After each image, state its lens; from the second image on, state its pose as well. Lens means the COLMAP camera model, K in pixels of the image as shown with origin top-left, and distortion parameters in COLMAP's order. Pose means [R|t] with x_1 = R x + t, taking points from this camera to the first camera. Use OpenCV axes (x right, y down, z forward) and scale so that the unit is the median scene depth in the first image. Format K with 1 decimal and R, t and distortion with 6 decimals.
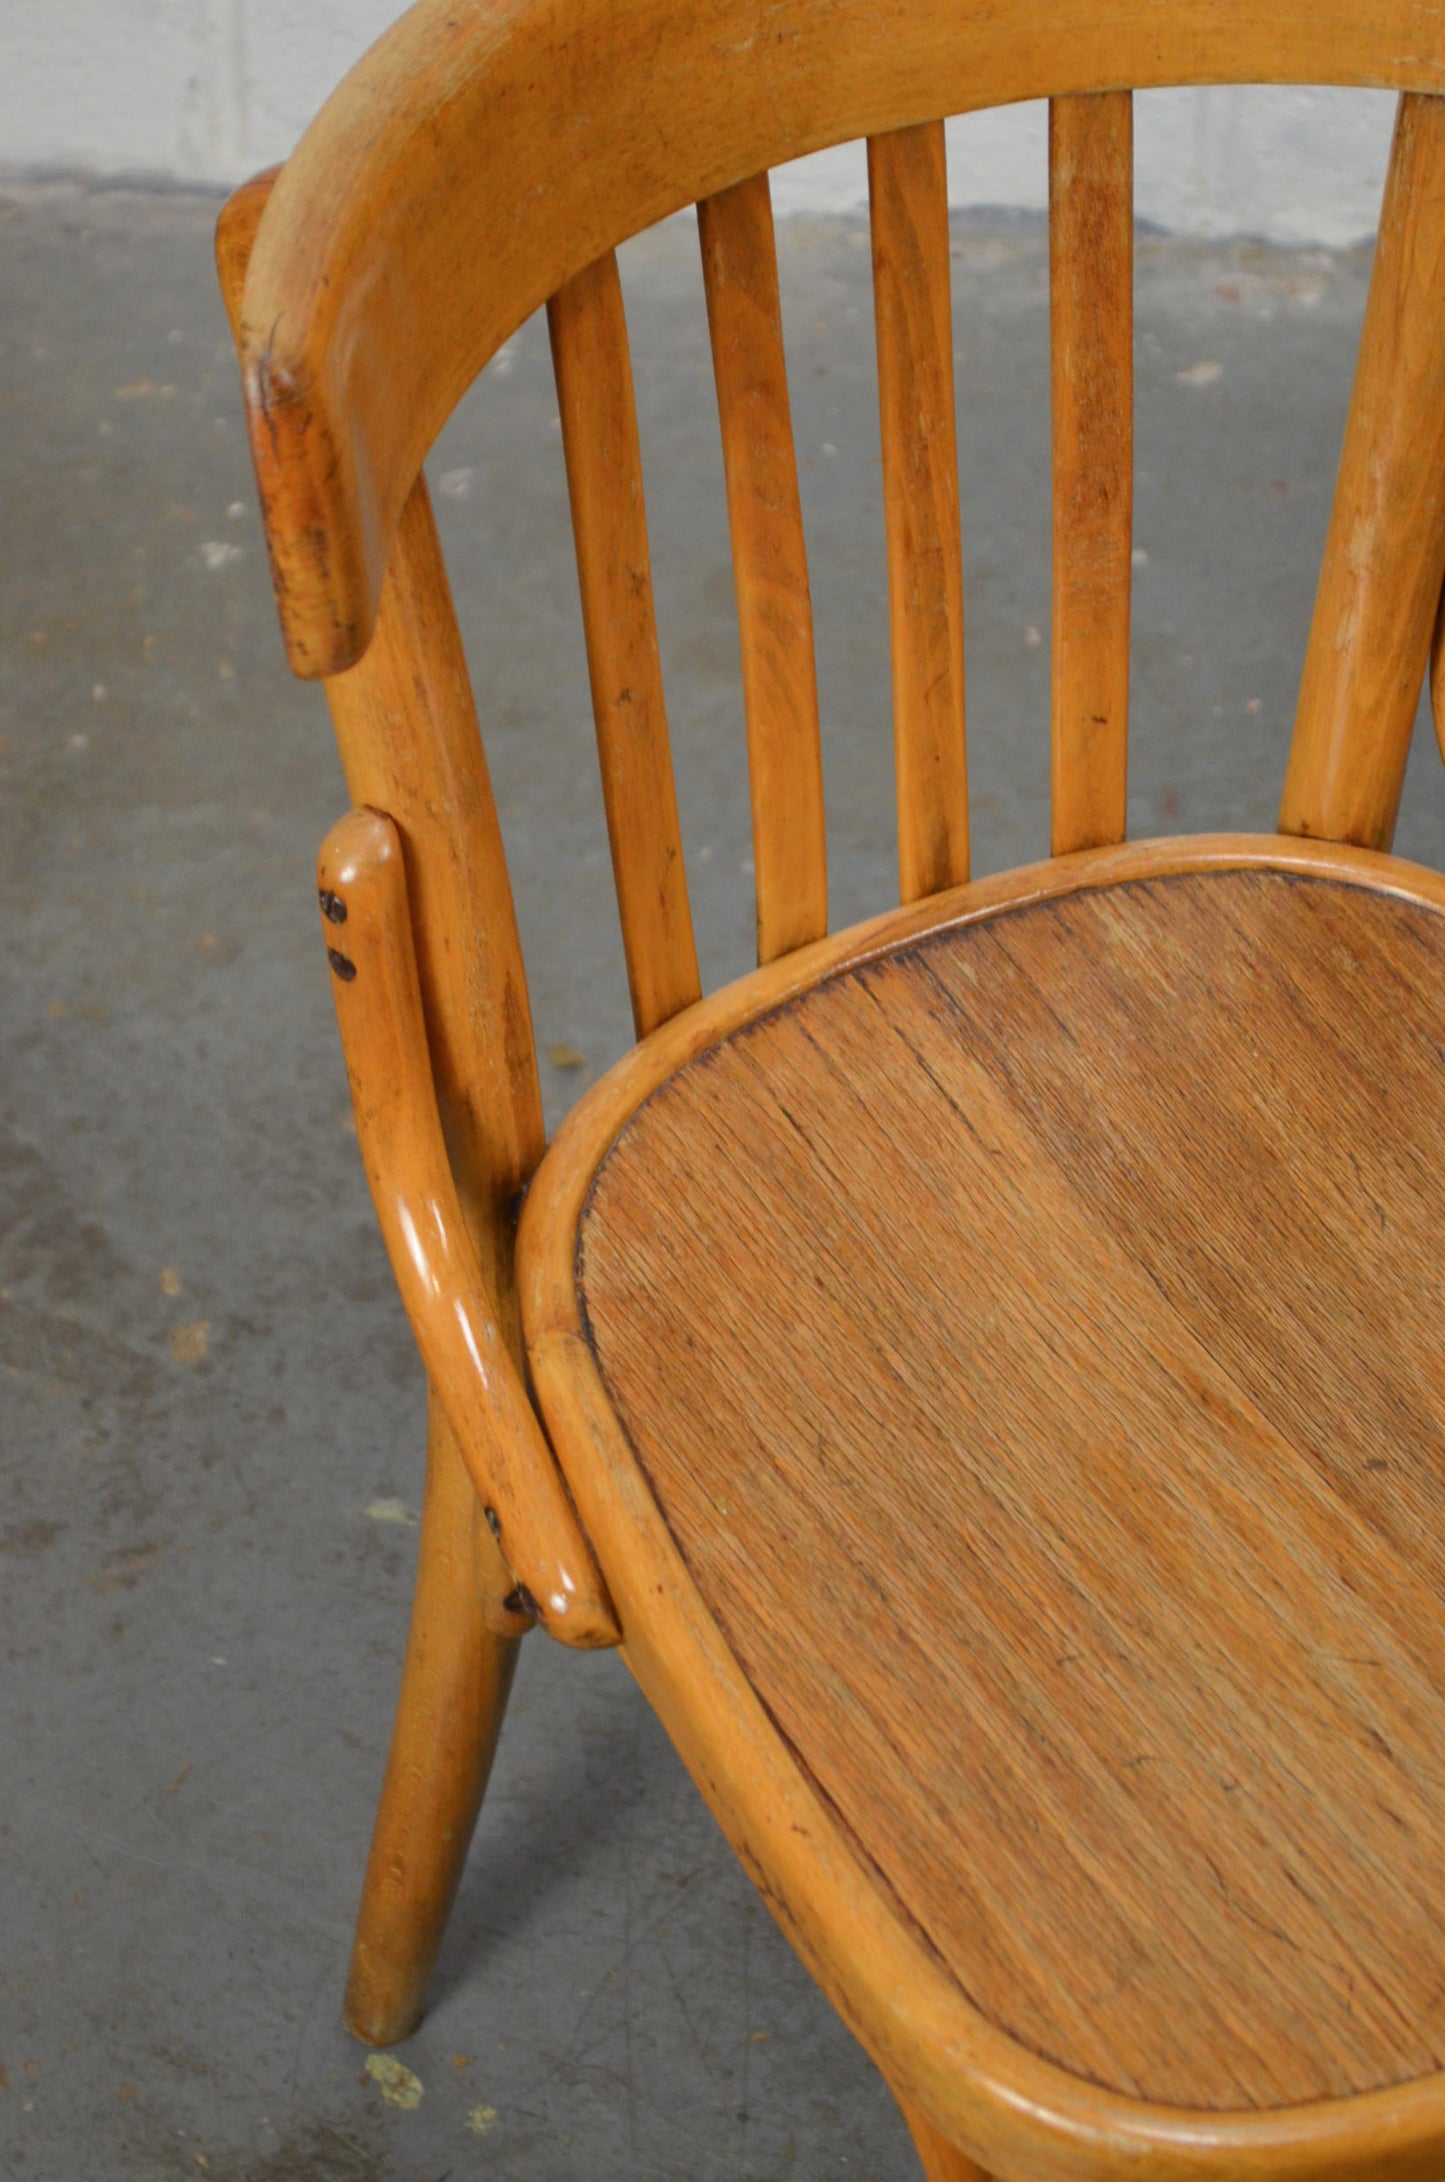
lens RADIAL K [[4779.7, 0, 692.7], [0, 4779.7, 1084.7], [0, 0, 1]] dist [-0.017396, 0.000000]
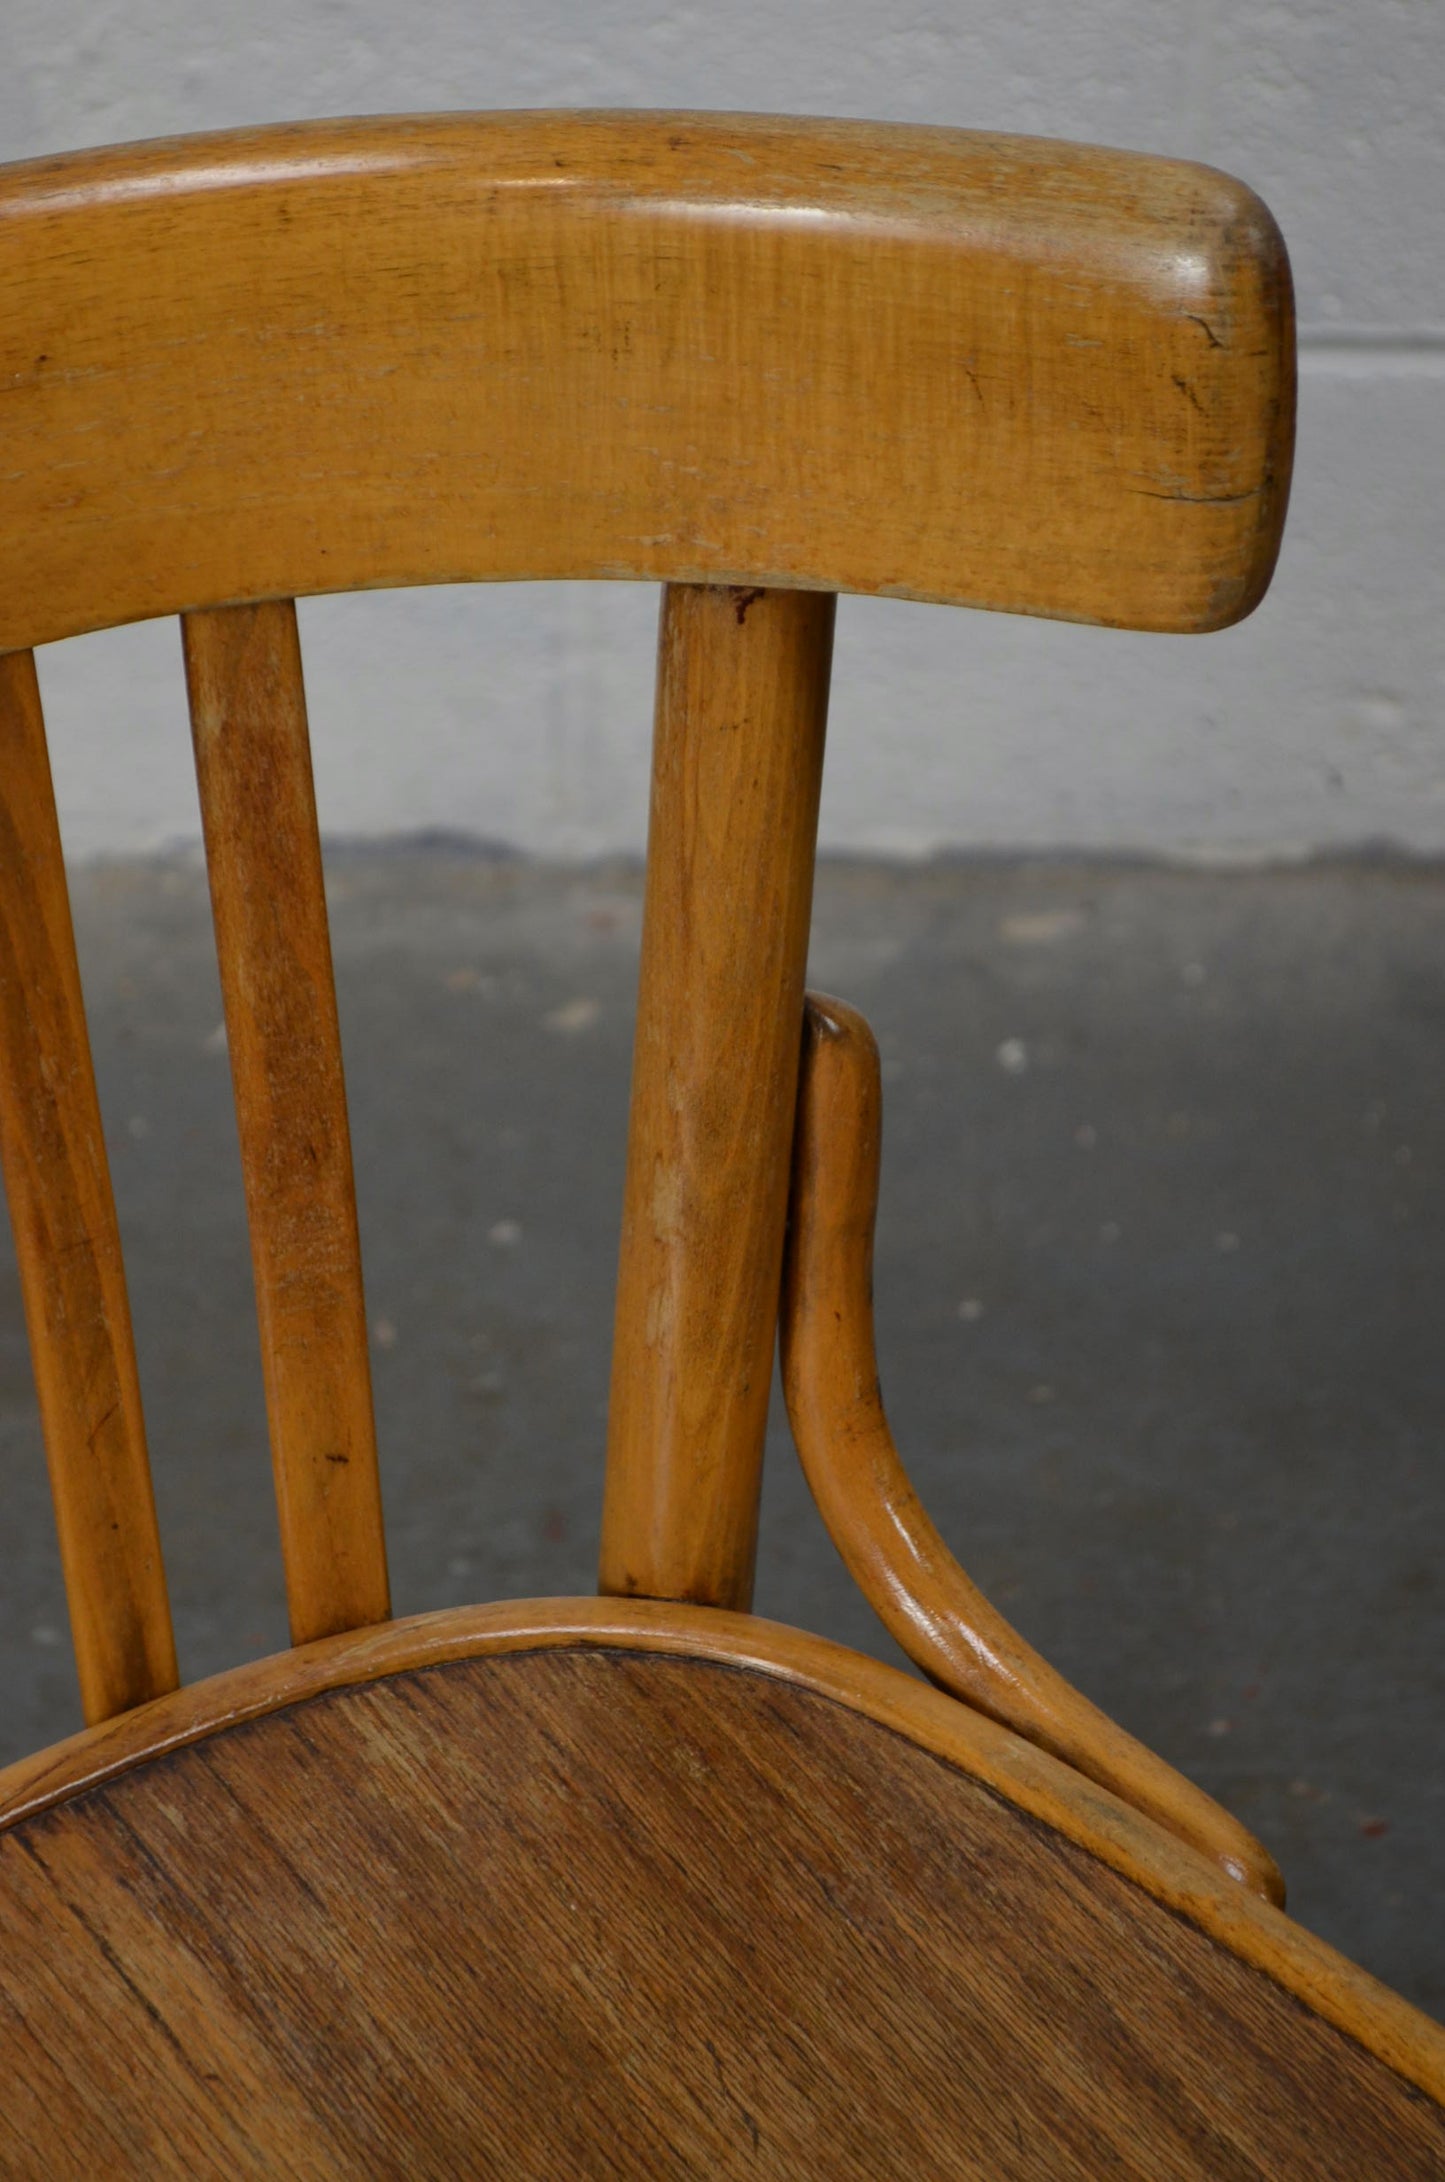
lens RADIAL K [[4779.7, 0, 684.0], [0, 4779.7, 1094.8], [0, 0, 1]] dist [-0.017396, 0.000000]
pose [[0.993366, -0.054926, 0.101034, 0.066529], [0.068523, 0.988275, -0.136447, -0.027470], [-0.092355, 0.142465, 0.985482, 0.260567]]
